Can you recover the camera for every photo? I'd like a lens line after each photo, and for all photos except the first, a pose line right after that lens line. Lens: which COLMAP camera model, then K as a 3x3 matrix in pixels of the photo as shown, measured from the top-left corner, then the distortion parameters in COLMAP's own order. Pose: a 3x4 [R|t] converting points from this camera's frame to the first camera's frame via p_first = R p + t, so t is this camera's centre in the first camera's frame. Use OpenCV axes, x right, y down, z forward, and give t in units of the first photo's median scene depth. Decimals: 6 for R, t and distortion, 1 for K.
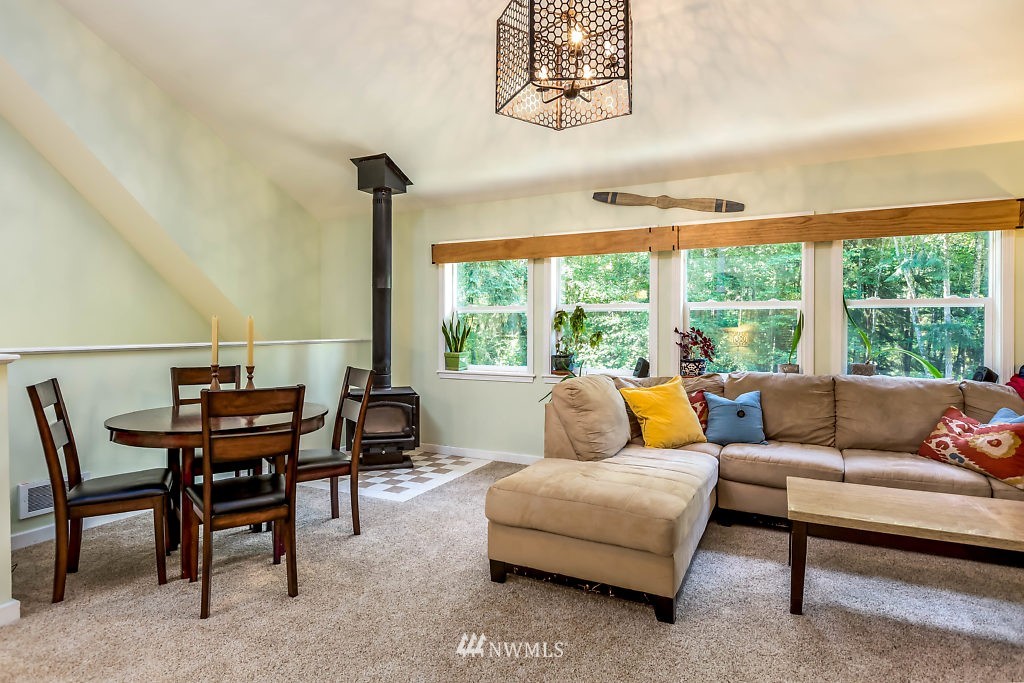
lens RADIAL K [[568.6, 0, 511.7], [0, 568.6, 331.9], [0, 0, 1]] dist [0.002753, 0.000294]
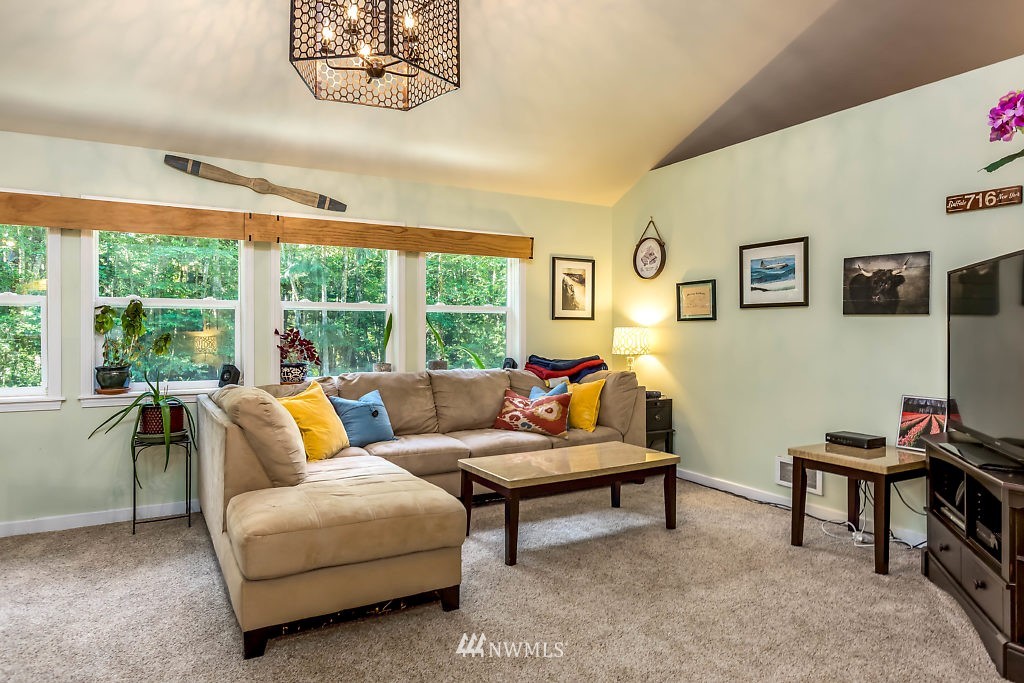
lens RADIAL K [[631.1, 0, 514.9], [0, 631.1, 335.3], [0, 0, 1]] dist [-0.004198, -0.002348]
pose [[0.544555, -0.008985, 0.838677, -0.405817], [0.005840, 0.999959, 0.006921, -0.002916], [-0.838705, 0.001129, 0.544585, 0.171630]]
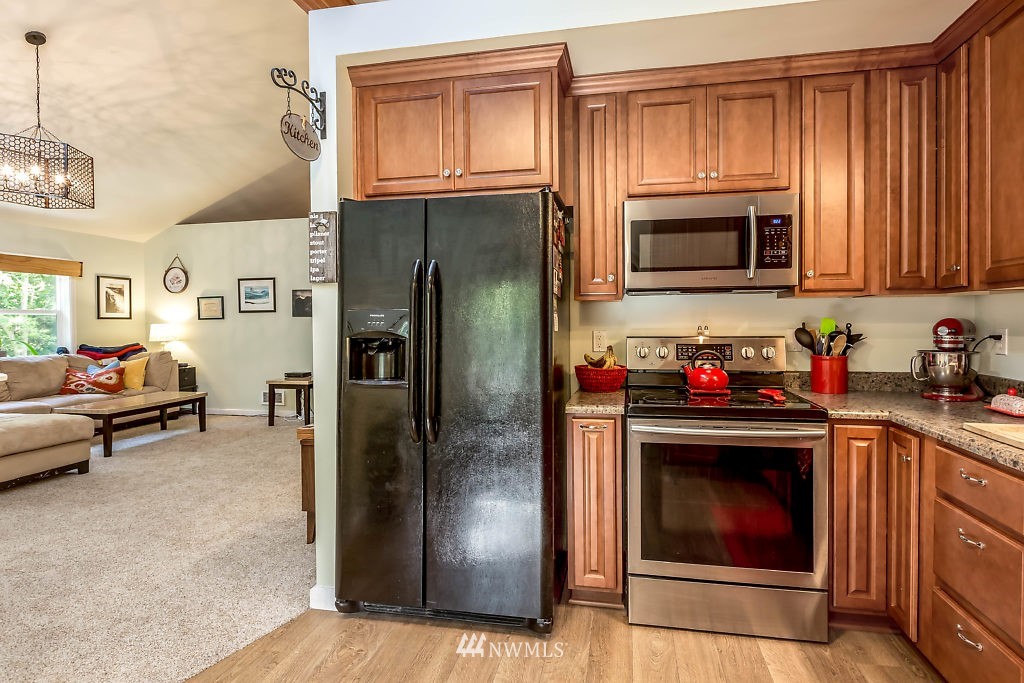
lens RADIAL K [[535.8, 0, 528.7], [0, 535.8, 327.1], [0, 0, 1]] dist [0.002338, -0.000481]
pose [[-0.270025, -0.011275, 0.962787, -1.256316], [0.016168, 0.999737, 0.016243, -0.008329], [-0.962718, 0.019952, -0.269772, -0.005124]]
